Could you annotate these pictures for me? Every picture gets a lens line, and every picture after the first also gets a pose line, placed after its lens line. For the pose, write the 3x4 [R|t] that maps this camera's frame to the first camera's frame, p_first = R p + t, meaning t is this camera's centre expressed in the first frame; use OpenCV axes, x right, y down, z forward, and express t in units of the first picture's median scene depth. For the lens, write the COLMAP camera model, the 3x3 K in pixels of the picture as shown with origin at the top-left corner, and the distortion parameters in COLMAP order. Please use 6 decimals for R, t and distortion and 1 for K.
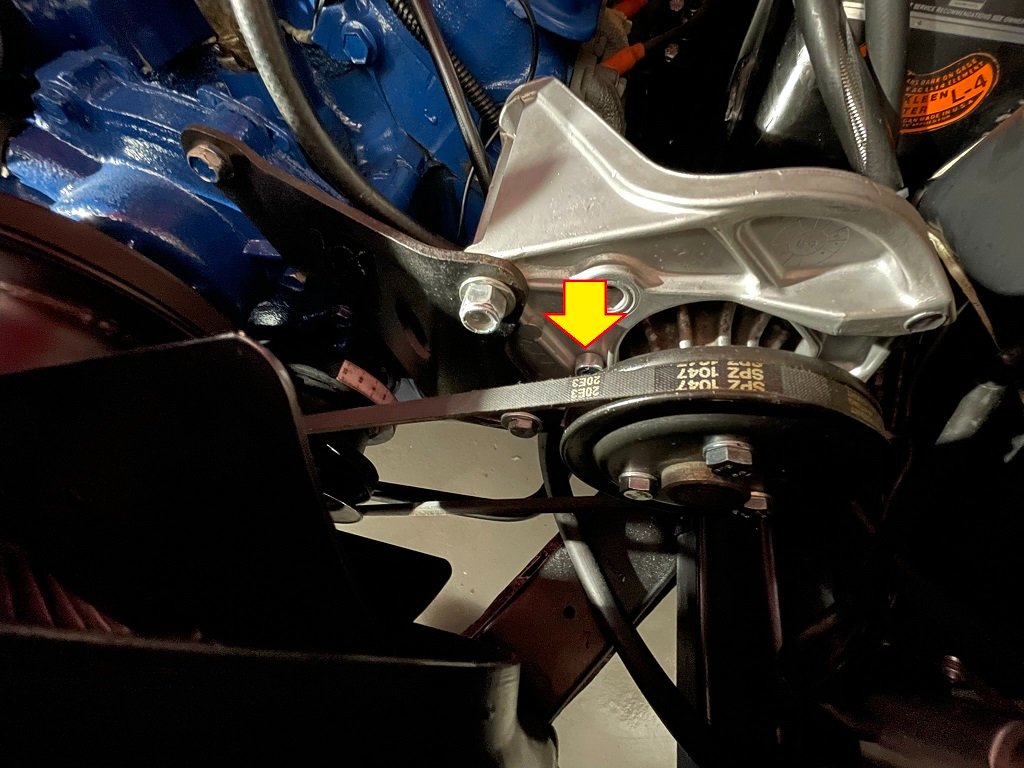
lens RADIAL K [[400.1, 0, 512.5], [0, 400.1, 383.3], [0, 0, 1]] dist [-0.002465, -0.000022]
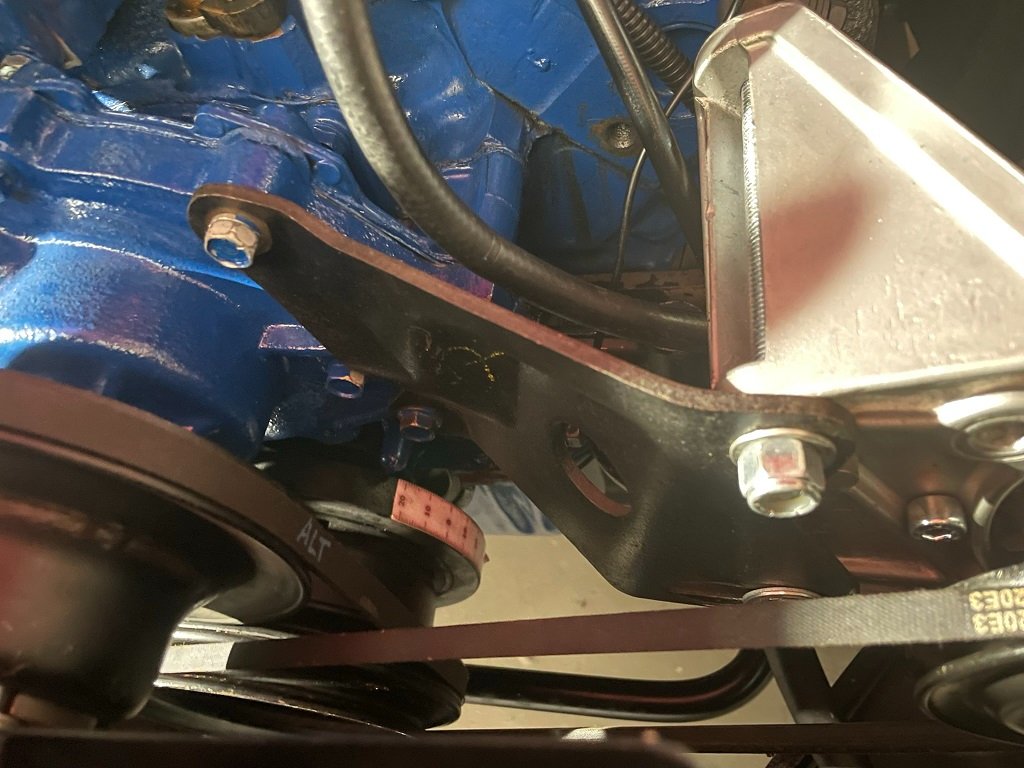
lens RADIAL K [[768.3, 0, 514.5], [0, 768.3, 386.2], [0, 0, 1]] dist [0.057449, -0.082112]
pose [[0.991077, -0.110582, -0.074420, -0.312214], [0.109642, 0.993832, -0.016617, -0.295711], [0.075799, 0.008310, 0.997089, -0.127164]]
